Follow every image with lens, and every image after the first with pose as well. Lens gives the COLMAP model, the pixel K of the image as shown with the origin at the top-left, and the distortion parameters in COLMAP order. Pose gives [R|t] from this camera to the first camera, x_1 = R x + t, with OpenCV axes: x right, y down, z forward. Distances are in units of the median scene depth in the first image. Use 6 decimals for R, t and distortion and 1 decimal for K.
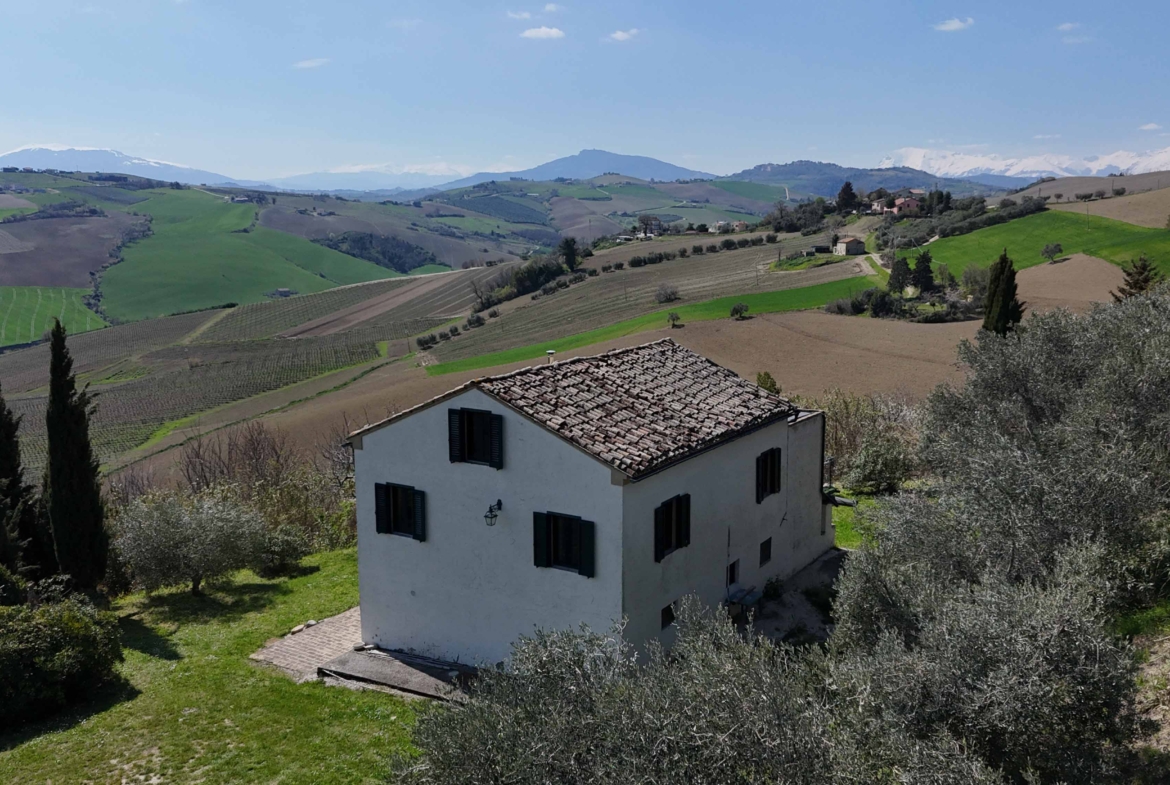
lens RADIAL K [[1019.4, 0, 583.0], [0, 1019.4, 386.8], [0, 0, 1]] dist [0.064616, -0.066584]
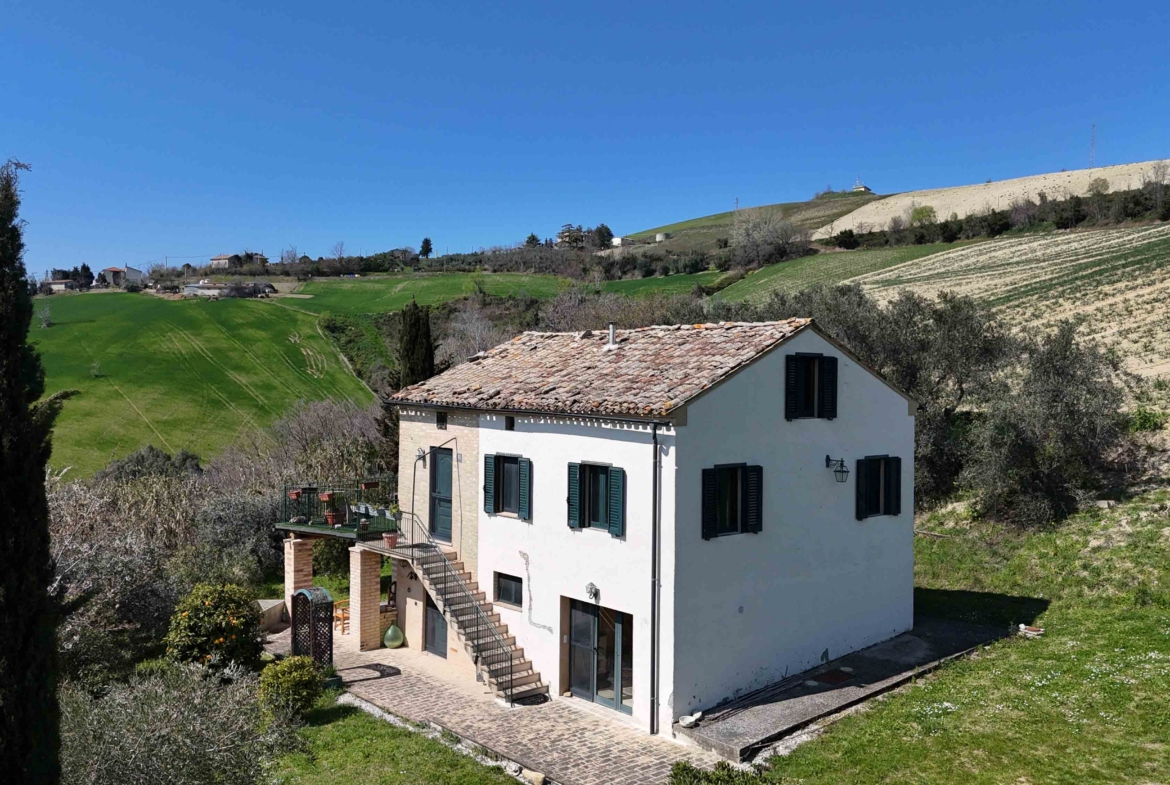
lens RADIAL K [[1019.4, 0, 588.0], [0, 1019.4, 384.4], [0, 0, 1]] dist [0.064616, -0.066584]
pose [[0.291576, 0.002615, 0.956544, -0.837418], [0.146097, 0.988142, -0.047235, 0.052148], [-0.945325, 0.153521, 0.287736, 0.788181]]
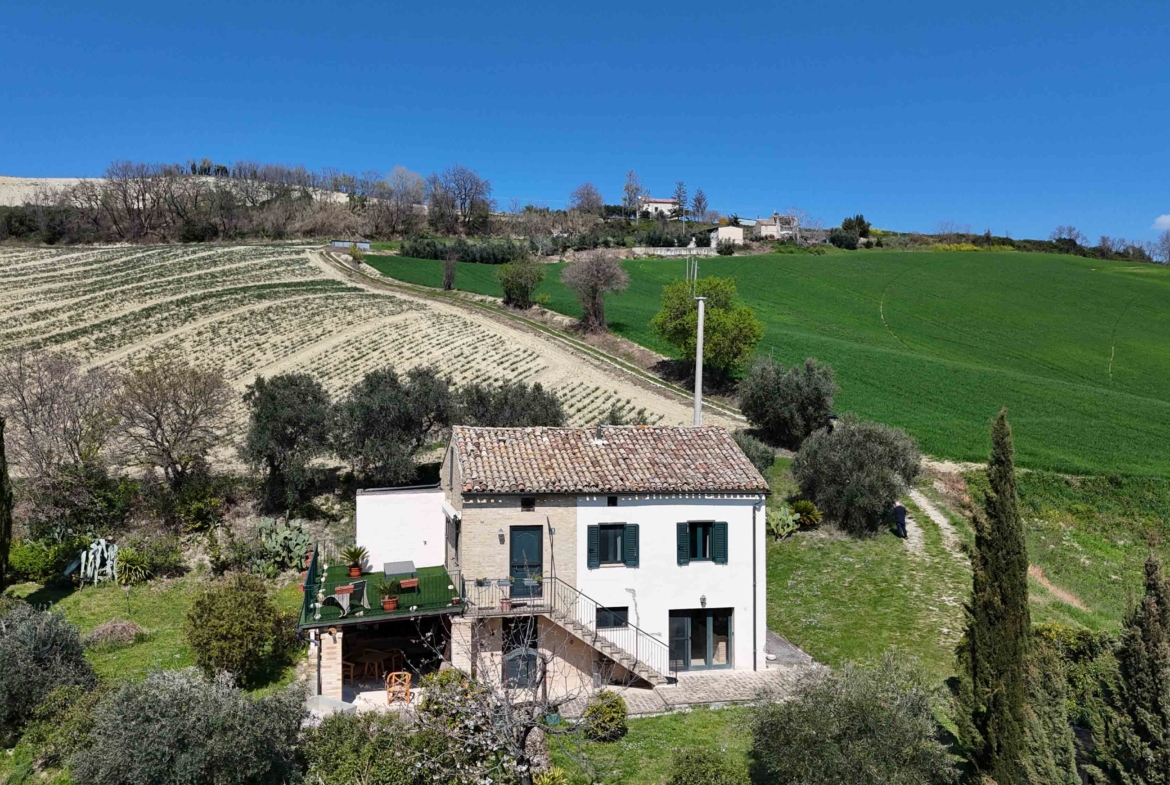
lens RADIAL K [[1019.4, 0, 587.2], [0, 1019.4, 388.4], [0, 0, 1]] dist [0.064616, -0.066584]
pose [[-0.698762, 0.007500, 0.715314, -0.888687], [0.118206, 0.987409, 0.105118, -0.191816], [-0.705520, 0.158007, -0.690851, 1.782787]]
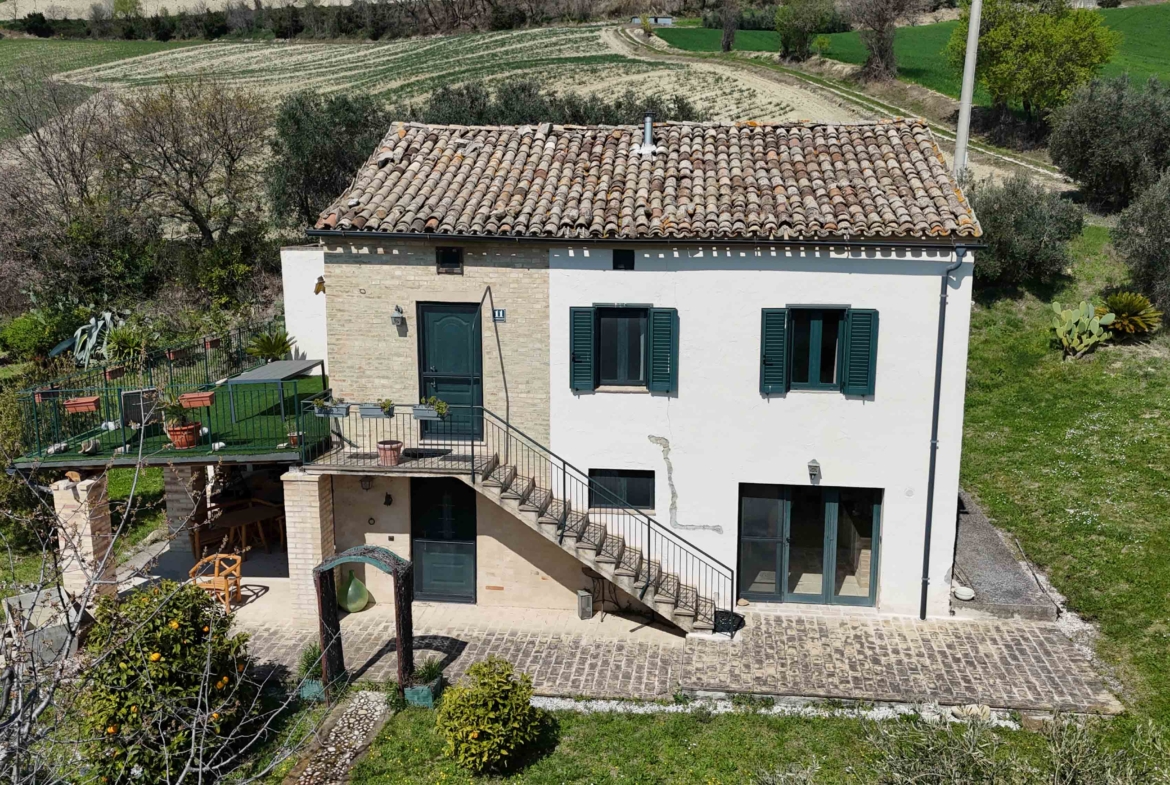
lens RADIAL K [[1019.4, 0, 583.2], [0, 1019.4, 399.5], [0, 0, 1]] dist [0.064616, -0.066584]
pose [[-0.434911, -0.170038, 0.884273, -0.605450], [0.148328, 0.955067, 0.256604, -0.029569], [-0.888173, 0.242762, -0.390148, 1.289048]]
